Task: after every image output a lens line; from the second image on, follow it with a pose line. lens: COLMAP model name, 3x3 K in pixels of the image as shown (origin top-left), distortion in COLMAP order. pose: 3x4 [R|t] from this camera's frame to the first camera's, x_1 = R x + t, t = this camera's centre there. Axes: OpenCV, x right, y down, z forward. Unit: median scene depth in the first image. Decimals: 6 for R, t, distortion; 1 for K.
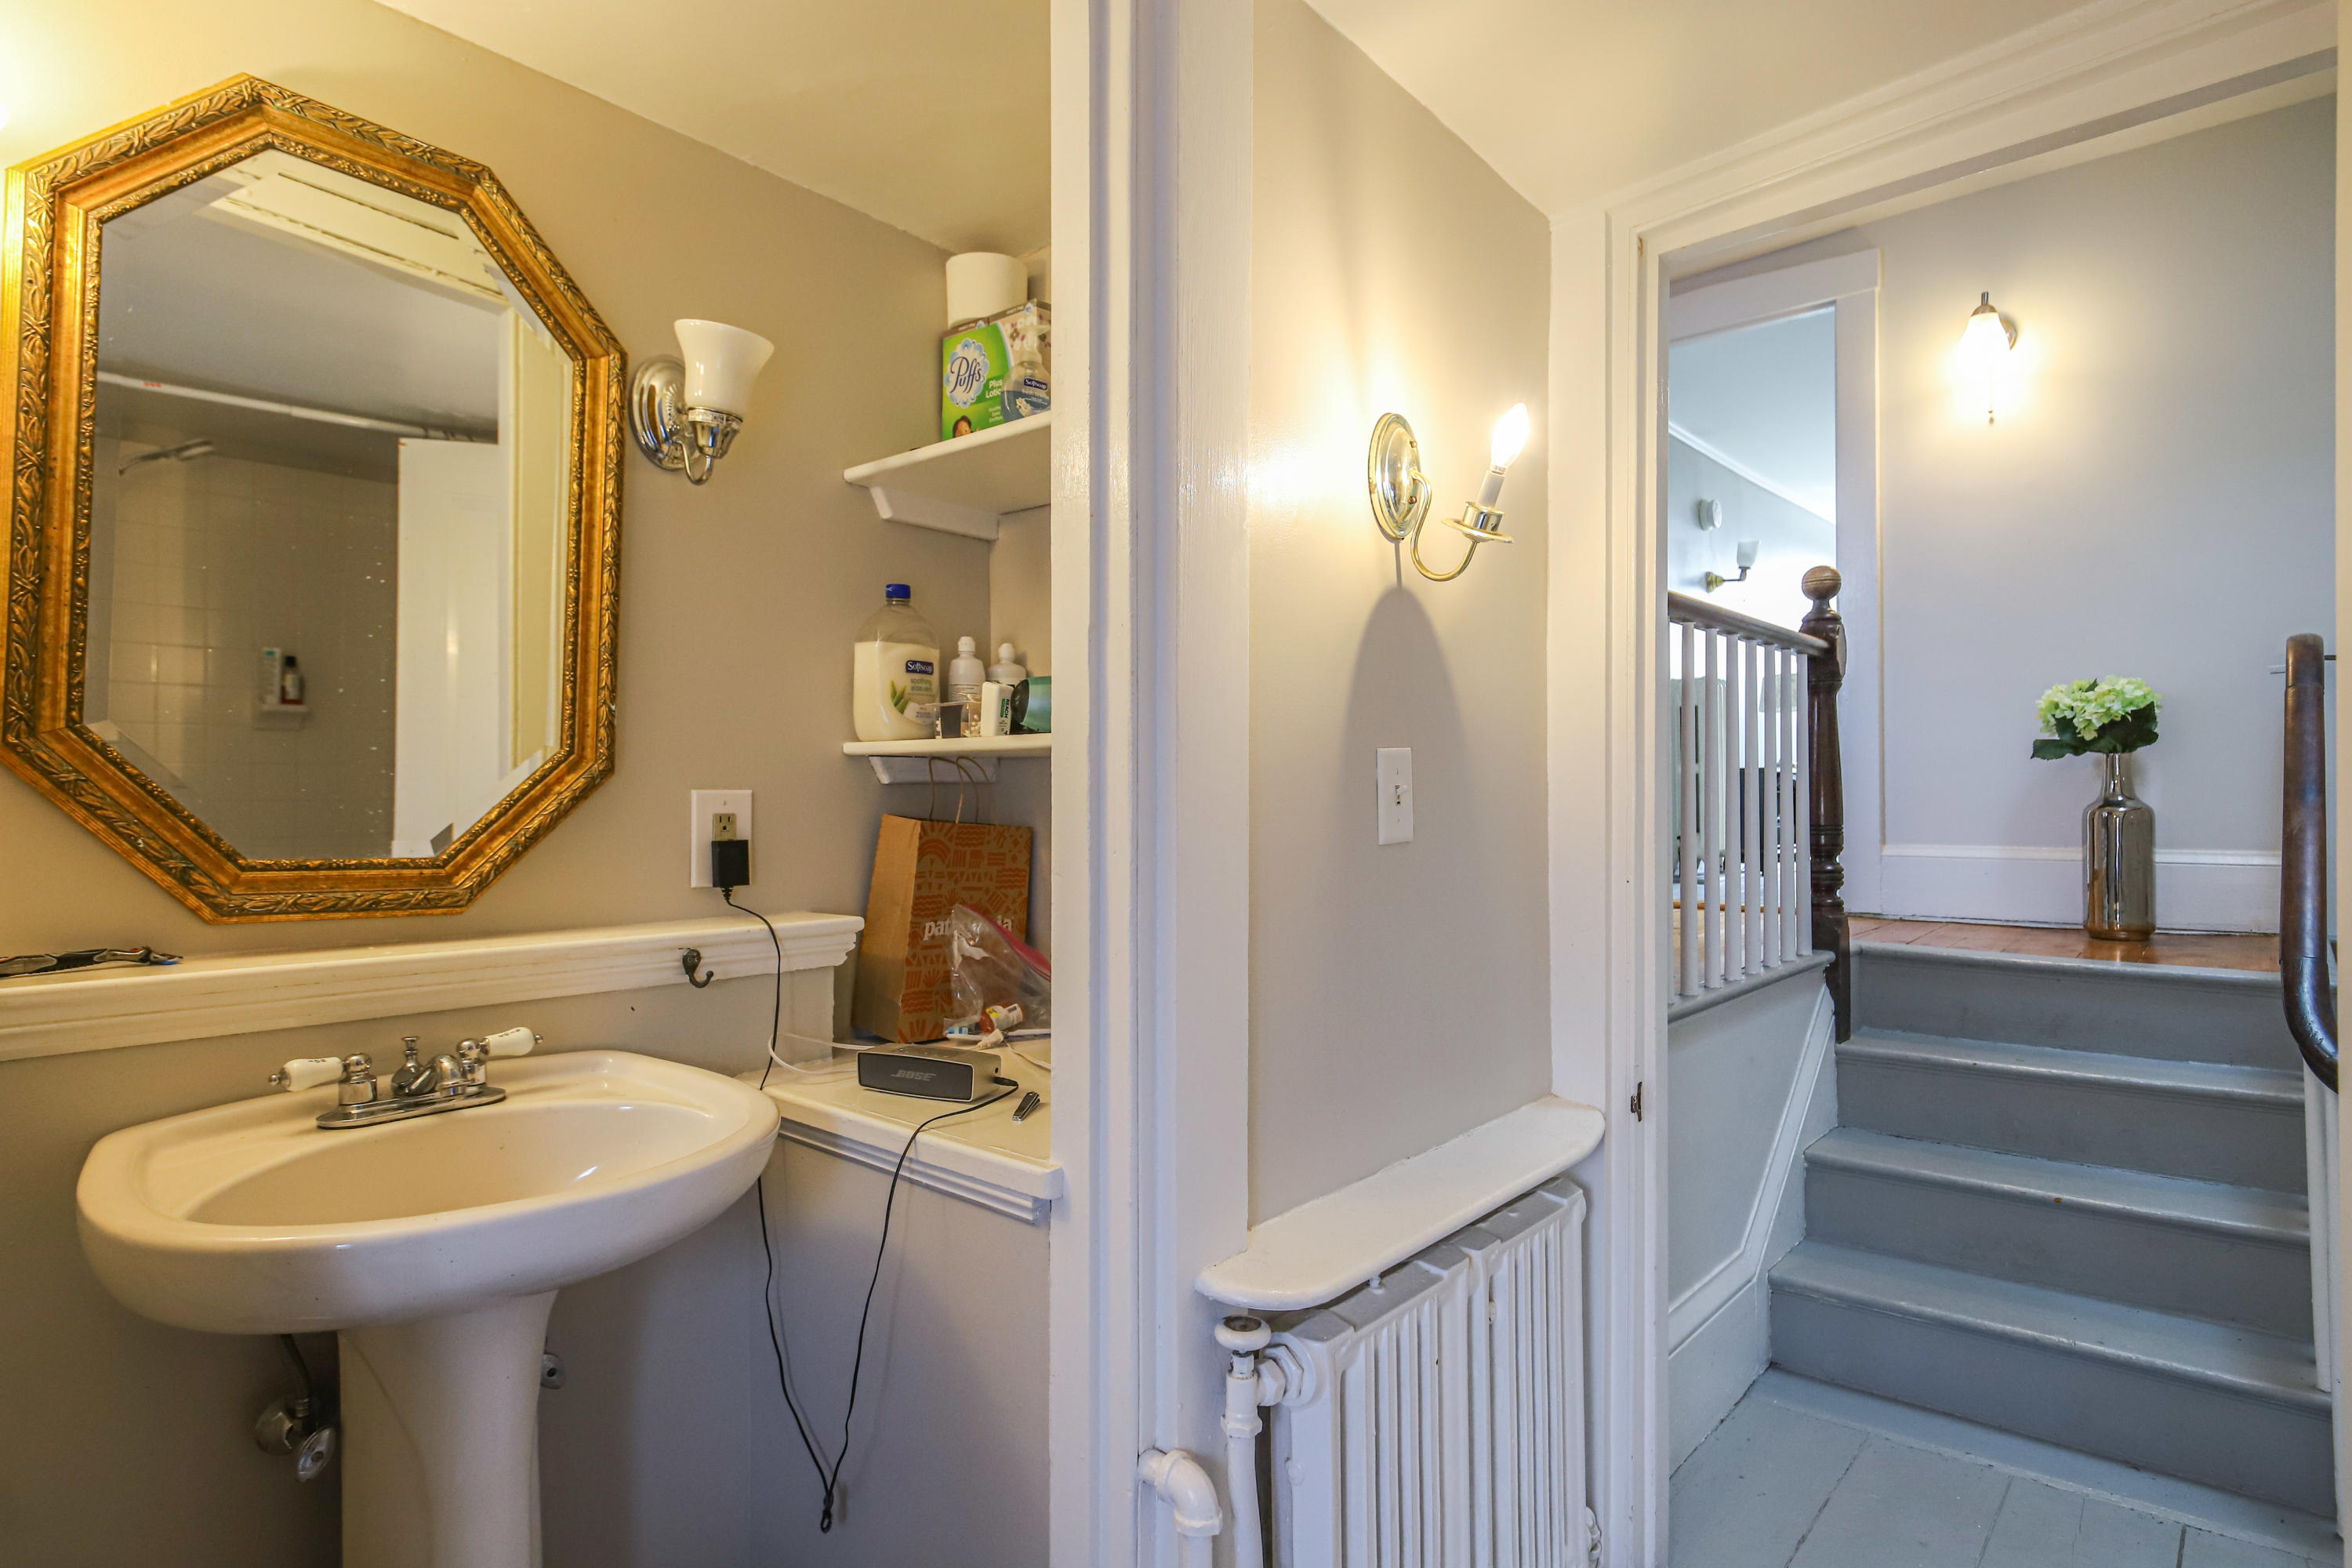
lens RADIAL K [[1263.7, 0, 1175.6], [0, 1263.7, 809.2], [0, 0, 1]] dist [-0.000103, -0.000102]
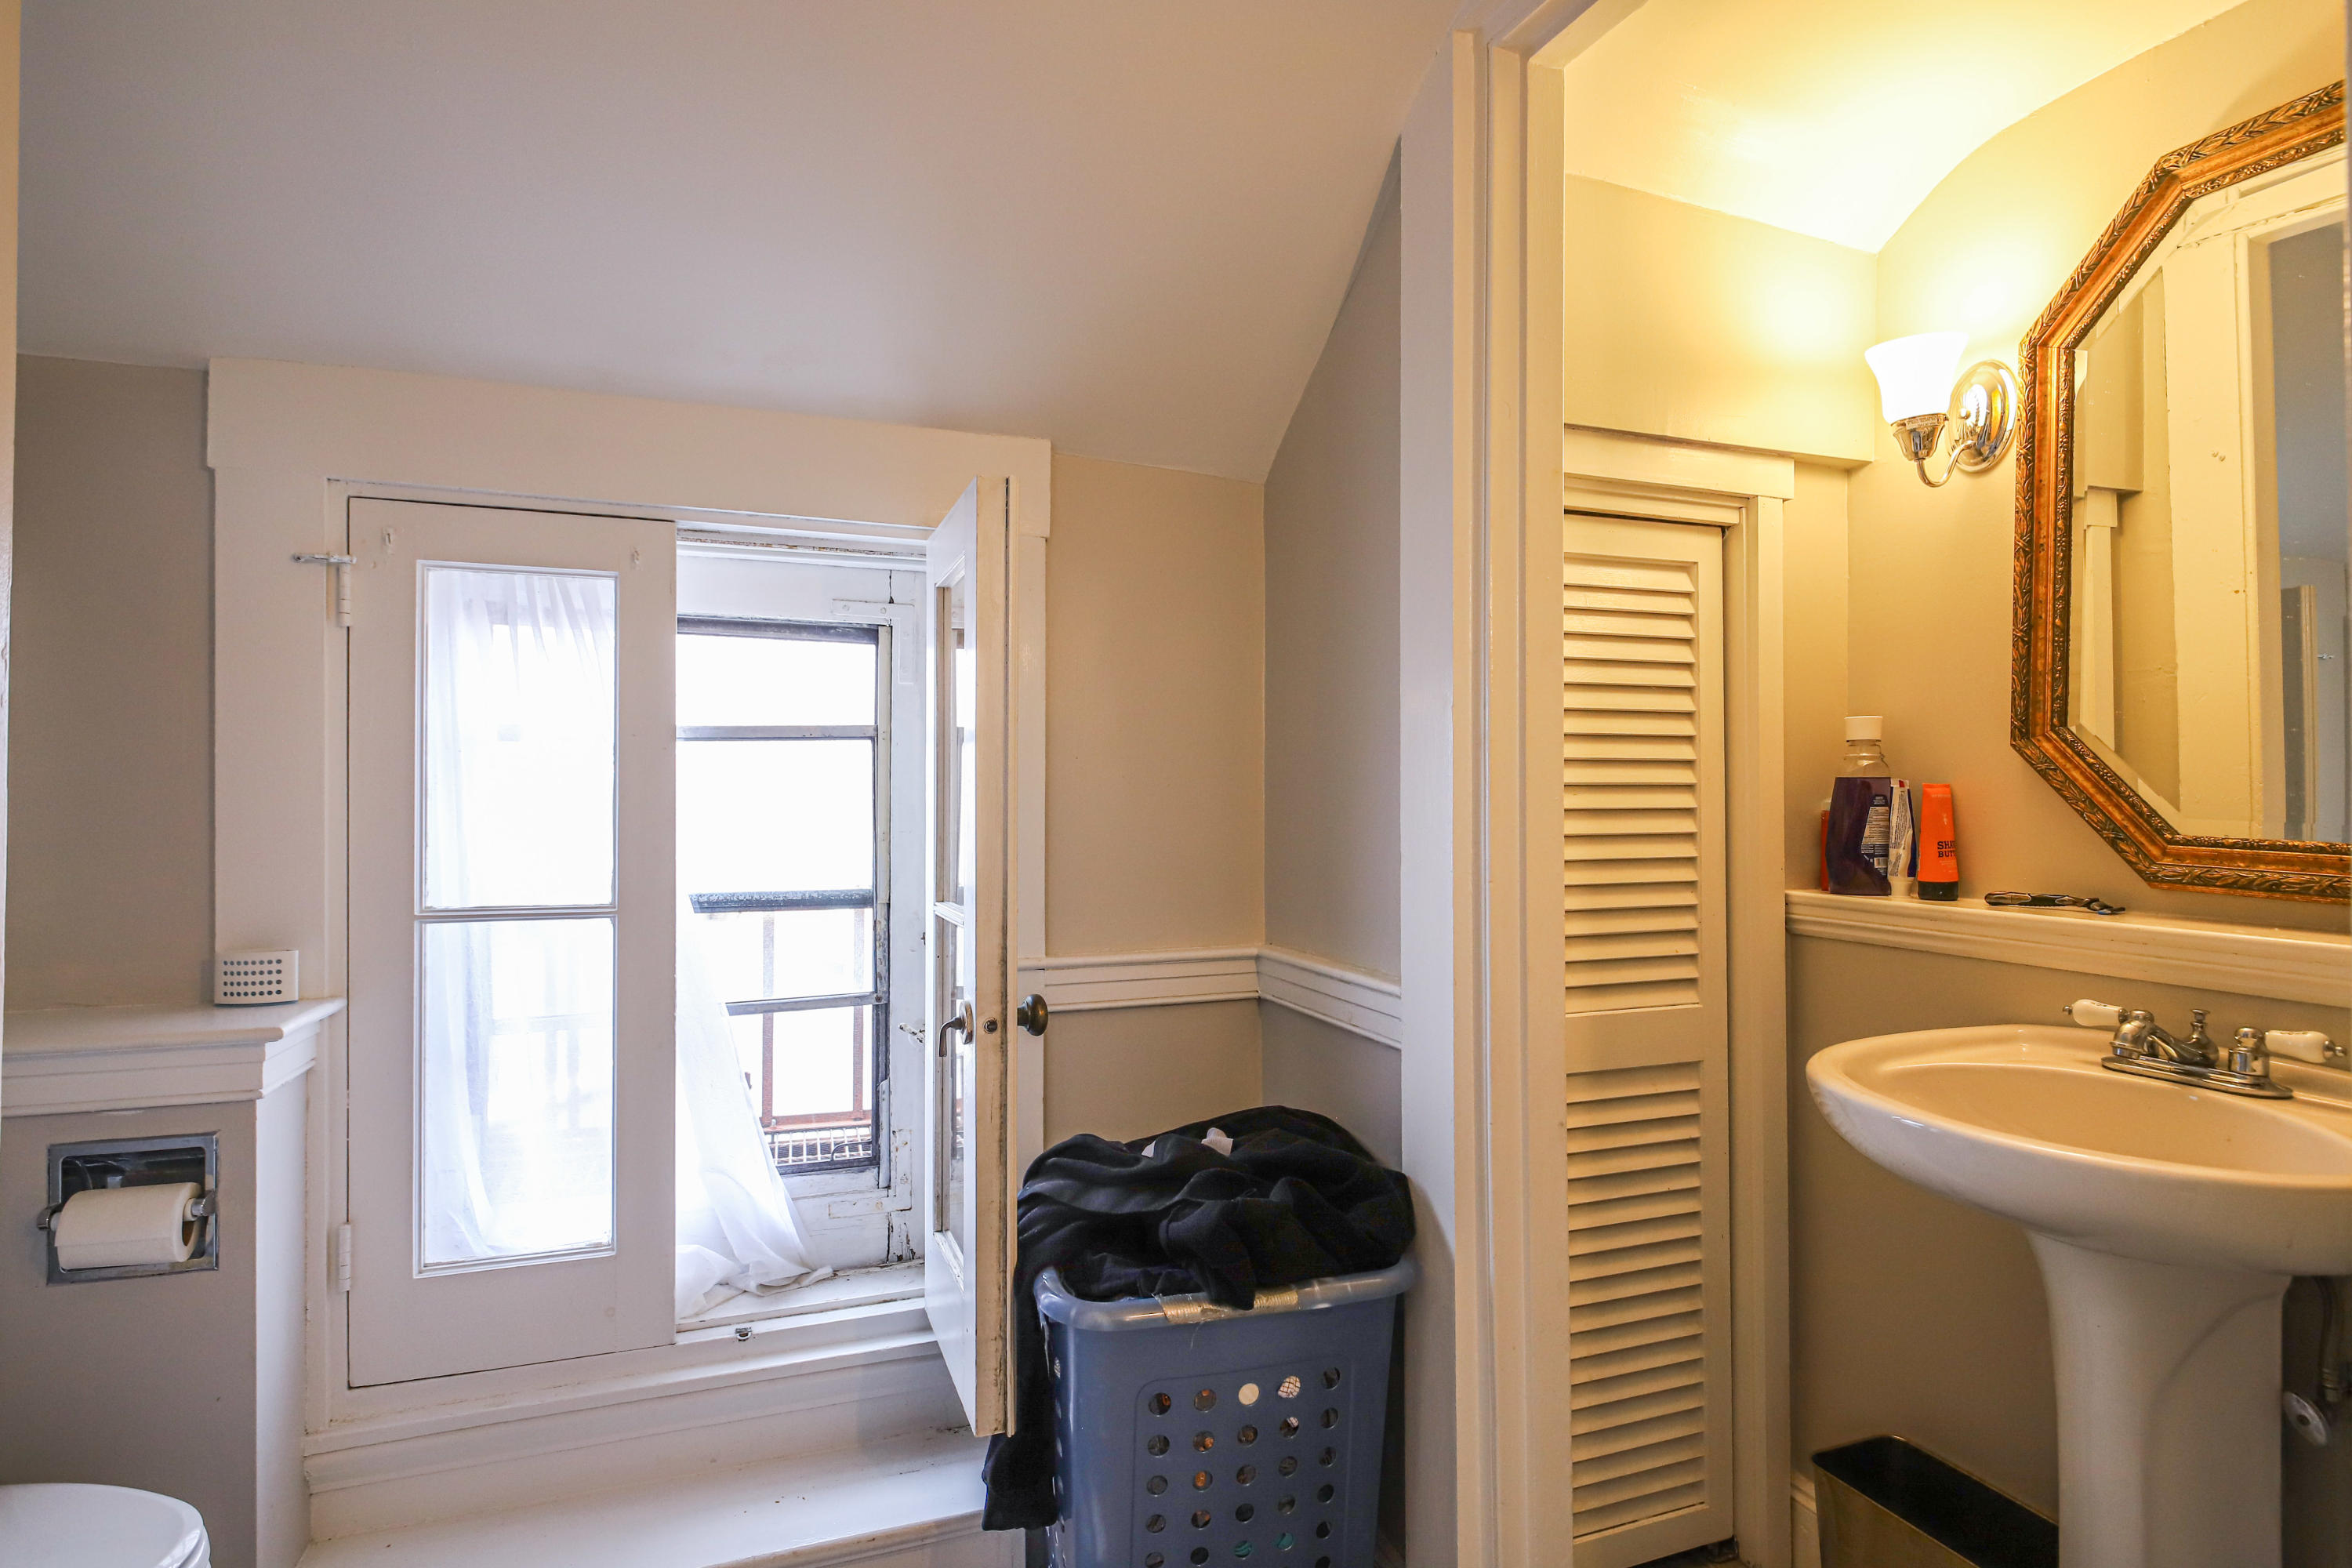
lens RADIAL K [[1191.1, 0, 1192.9], [0, 1191.1, 800.3], [0, 0, 1]] dist [0.003539, -0.002219]
pose [[-0.482219, 0.002892, -0.876046, 0.650976], [-0.007168, 0.999948, 0.007247, 0.007444], [0.876021, 0.009775, -0.482173, 0.751688]]
